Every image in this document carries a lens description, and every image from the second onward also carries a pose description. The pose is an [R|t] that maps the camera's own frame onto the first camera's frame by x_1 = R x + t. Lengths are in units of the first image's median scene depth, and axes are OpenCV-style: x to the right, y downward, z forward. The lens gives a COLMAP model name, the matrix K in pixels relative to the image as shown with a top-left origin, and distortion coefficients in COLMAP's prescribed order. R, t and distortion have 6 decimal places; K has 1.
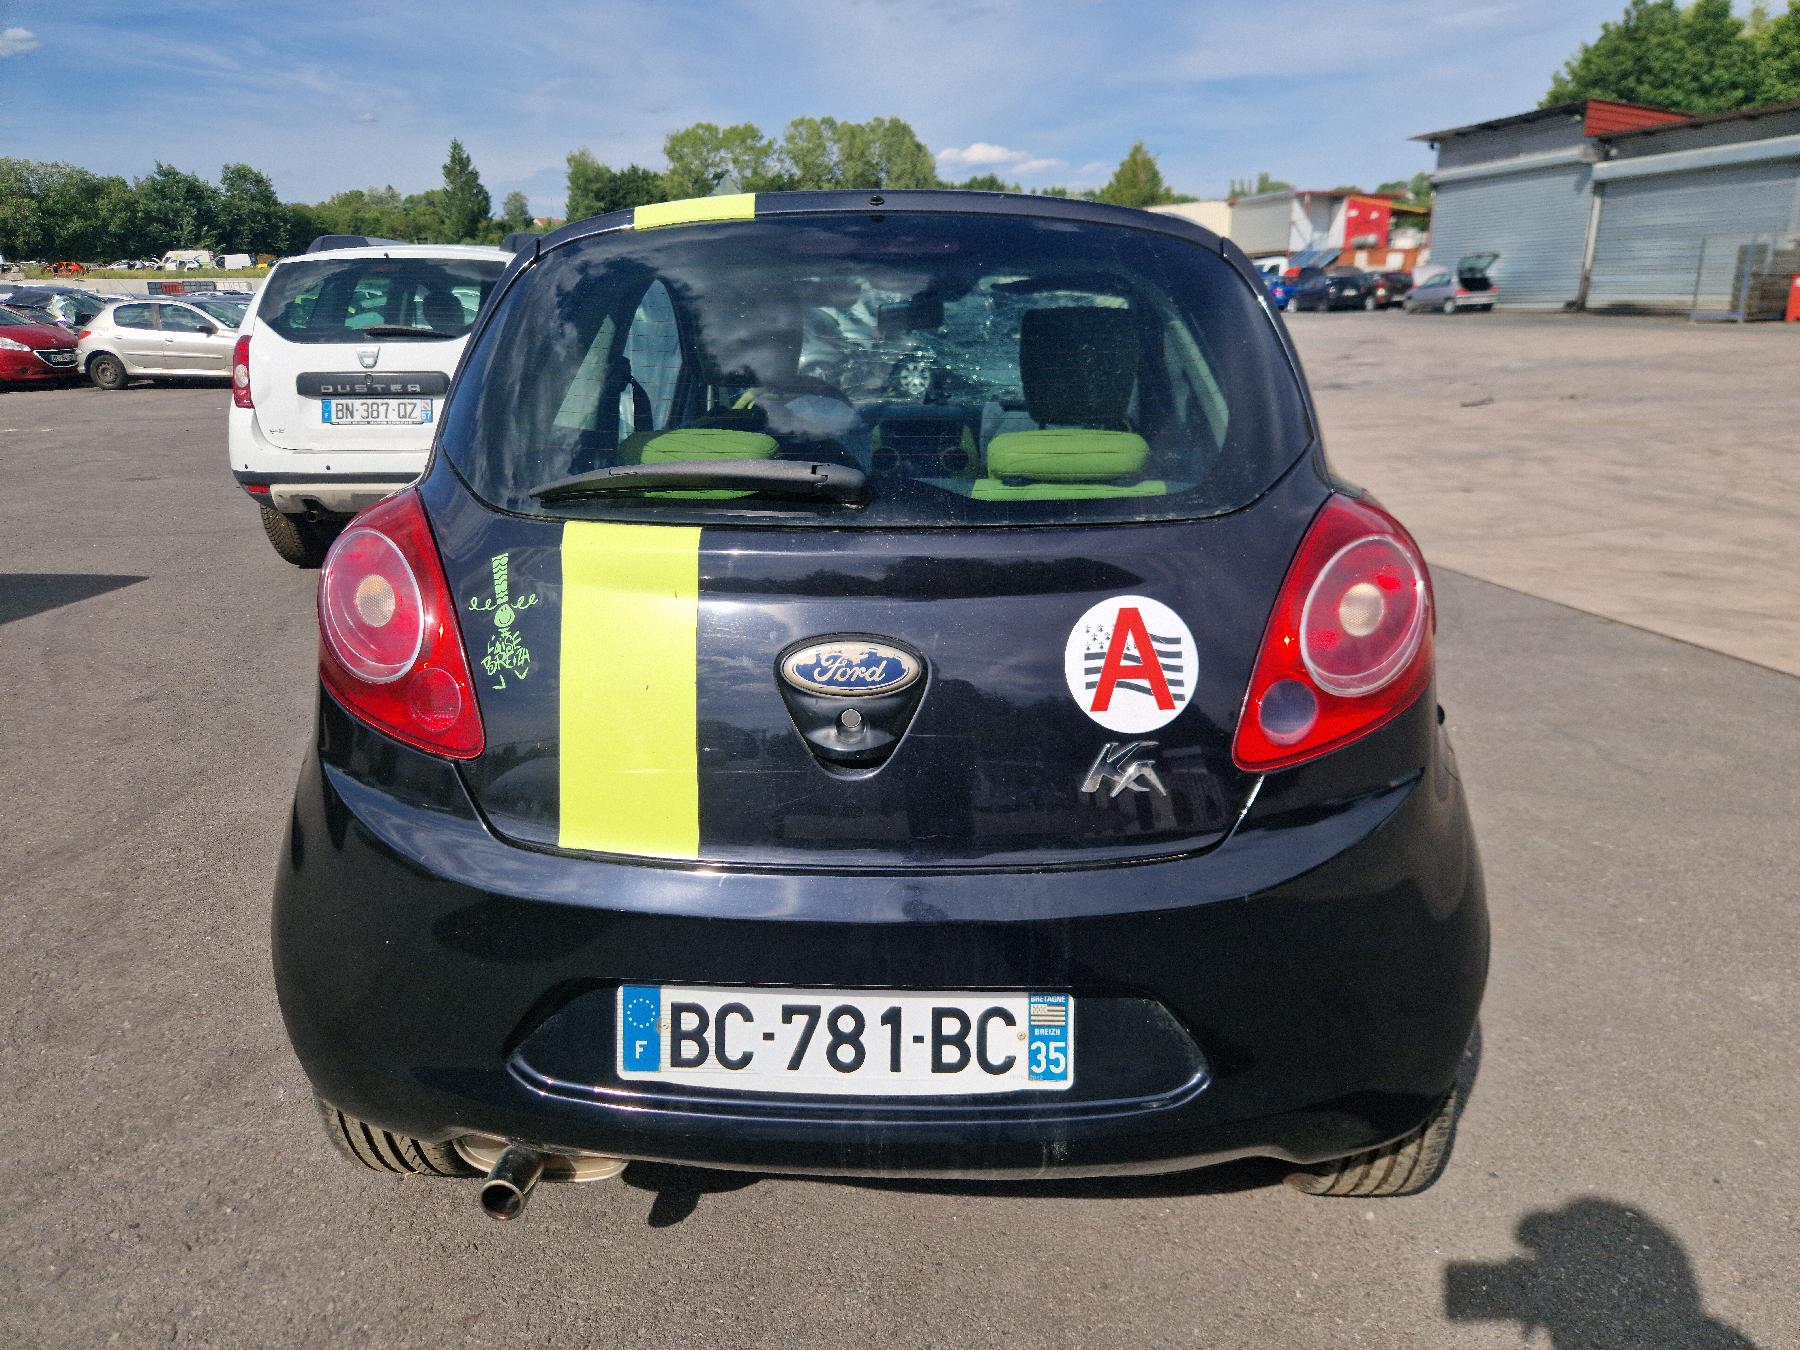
lens RADIAL K [[1223.4, 0, 937.0], [0, 1223.4, 690.9], [0, 0, 1]] dist [0.055965, -0.045596]
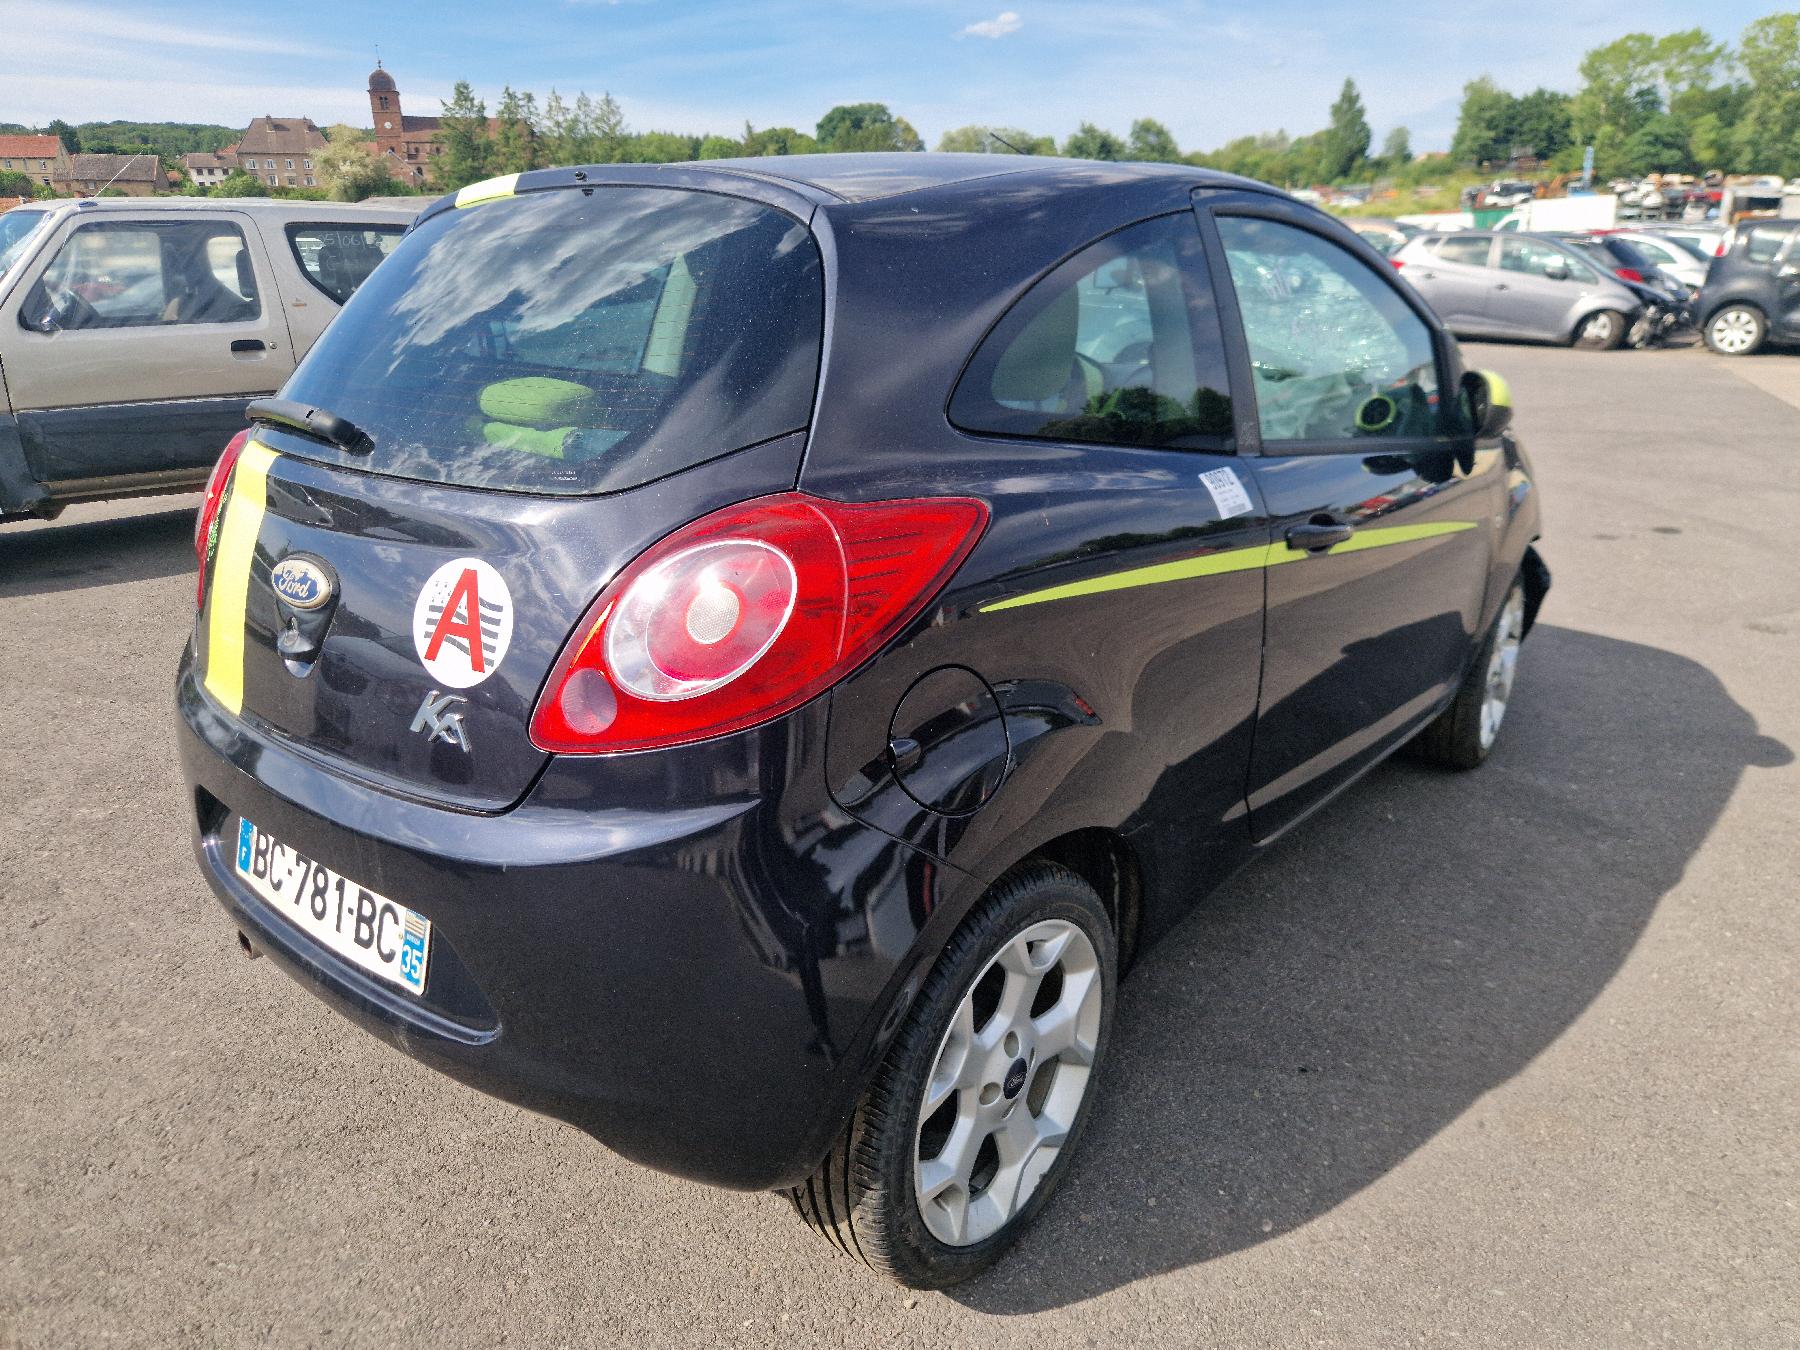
lens RADIAL K [[1223.4, 0, 932.3], [0, 1223.4, 672.7], [0, 0, 1]] dist [0.055965, -0.045596]
pose [[0.800620, 0.195264, -0.566463, 1.045352], [-0.177638, 0.980257, 0.086834, -0.137468], [0.572235, 0.031104, 0.819500, 0.346016]]
